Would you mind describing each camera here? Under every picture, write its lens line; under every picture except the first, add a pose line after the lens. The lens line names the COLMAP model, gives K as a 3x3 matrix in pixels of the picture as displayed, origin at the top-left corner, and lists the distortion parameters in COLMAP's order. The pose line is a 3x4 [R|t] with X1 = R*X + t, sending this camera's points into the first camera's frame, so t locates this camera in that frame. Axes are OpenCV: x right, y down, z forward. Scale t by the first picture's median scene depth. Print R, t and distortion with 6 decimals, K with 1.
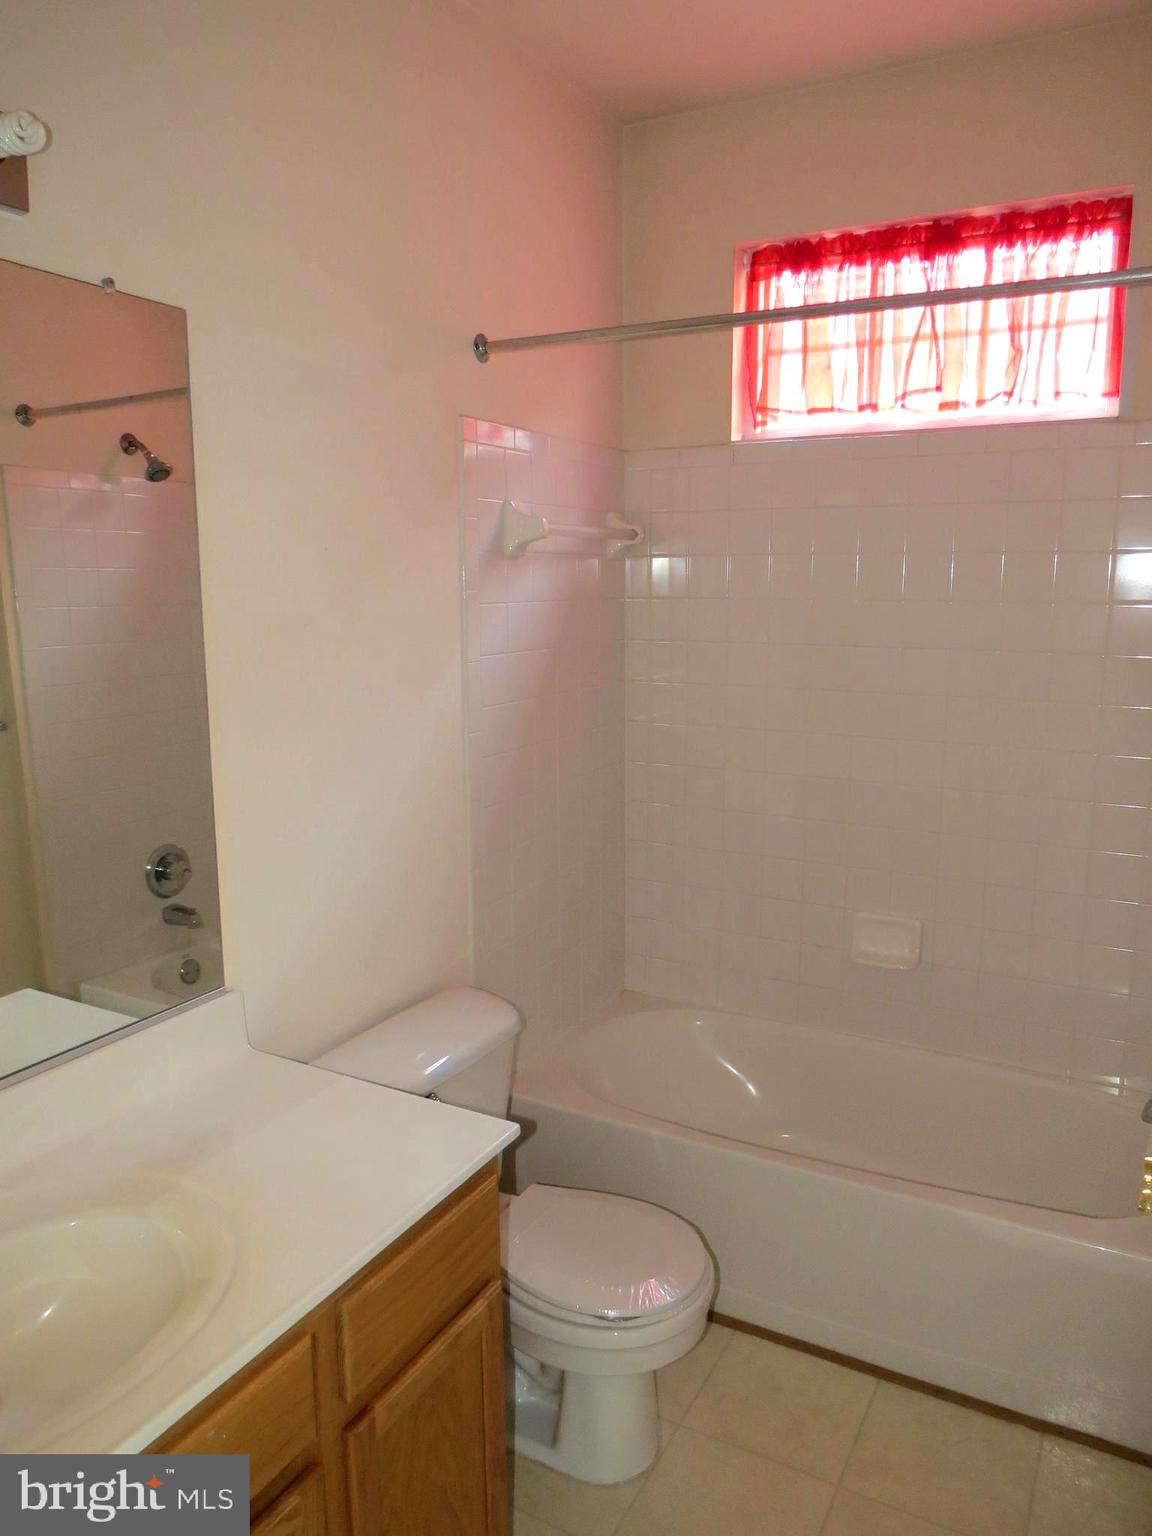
lens RADIAL K [[1088.5, 0, 576.6], [0, 1088.5, 768.0], [0, 0, 1]] dist [-0.027105, 0.002599]
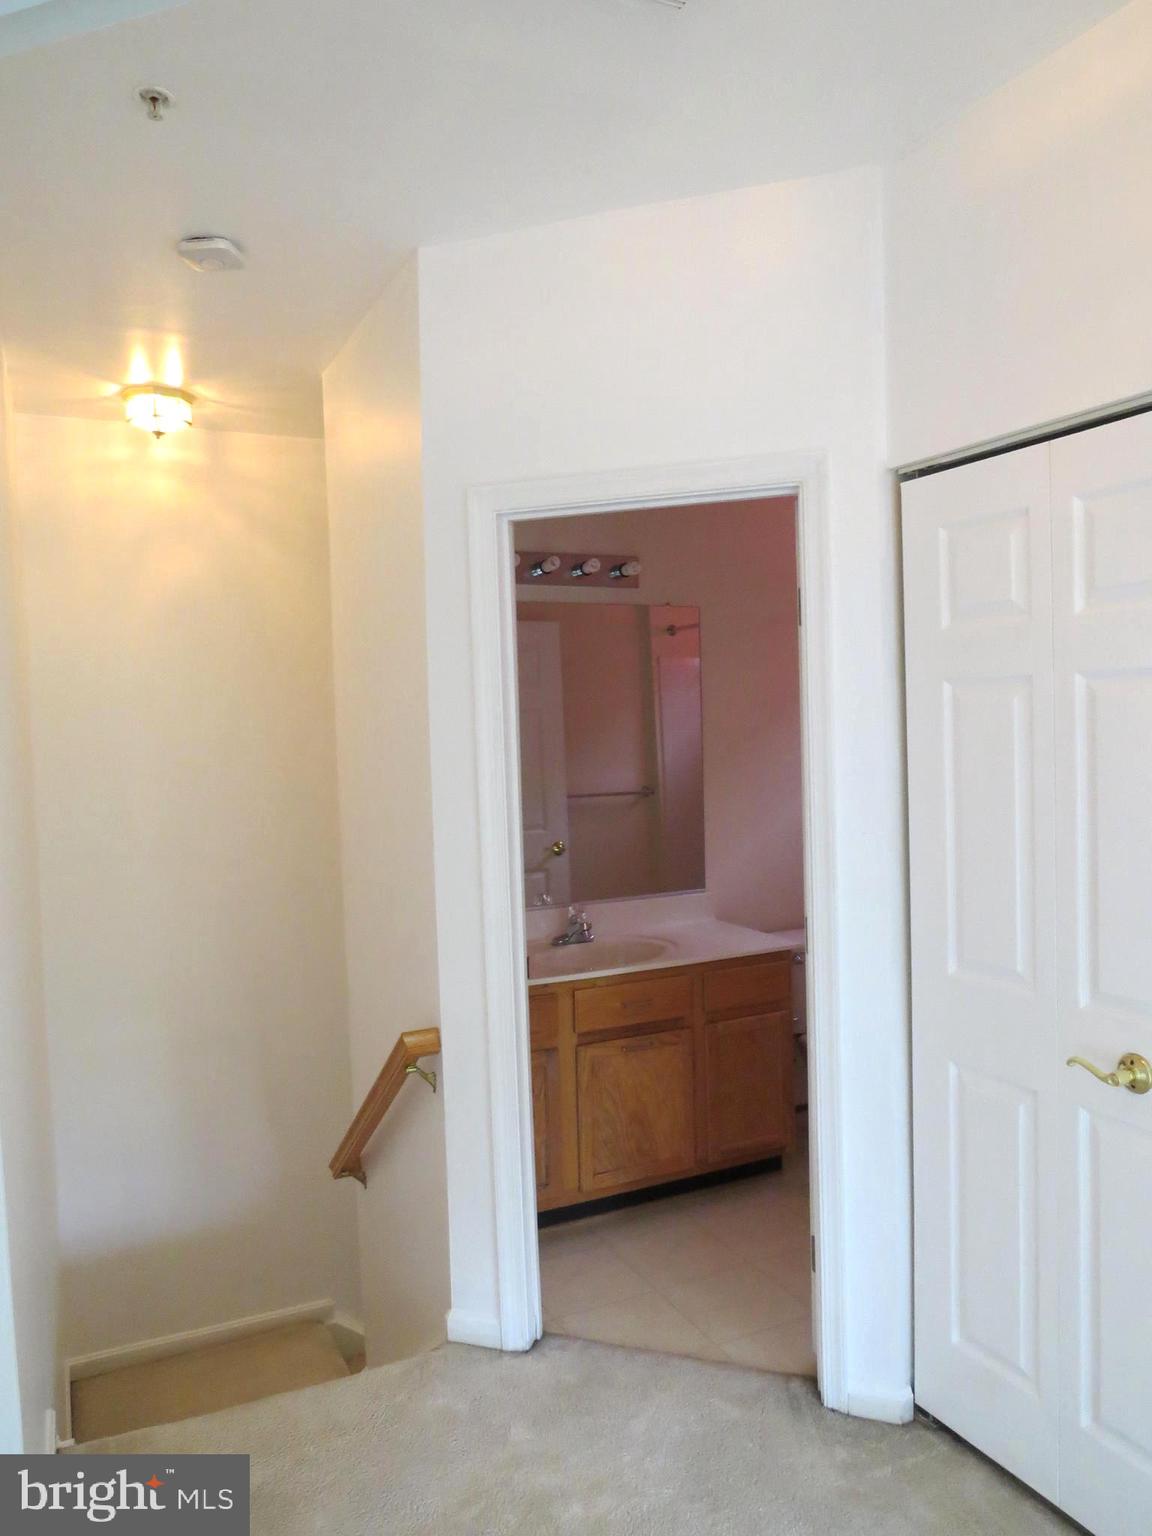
lens RADIAL K [[1088.5, 0, 575.5], [0, 1088.5, 768.5], [0, 0, 1]] dist [-0.027105, 0.002599]
pose [[0.812120, 0.001422, -0.583488, 0.478720], [-0.068765, 0.993262, -0.093288, 0.108417], [0.579424, 0.115884, 0.806746, -0.632032]]
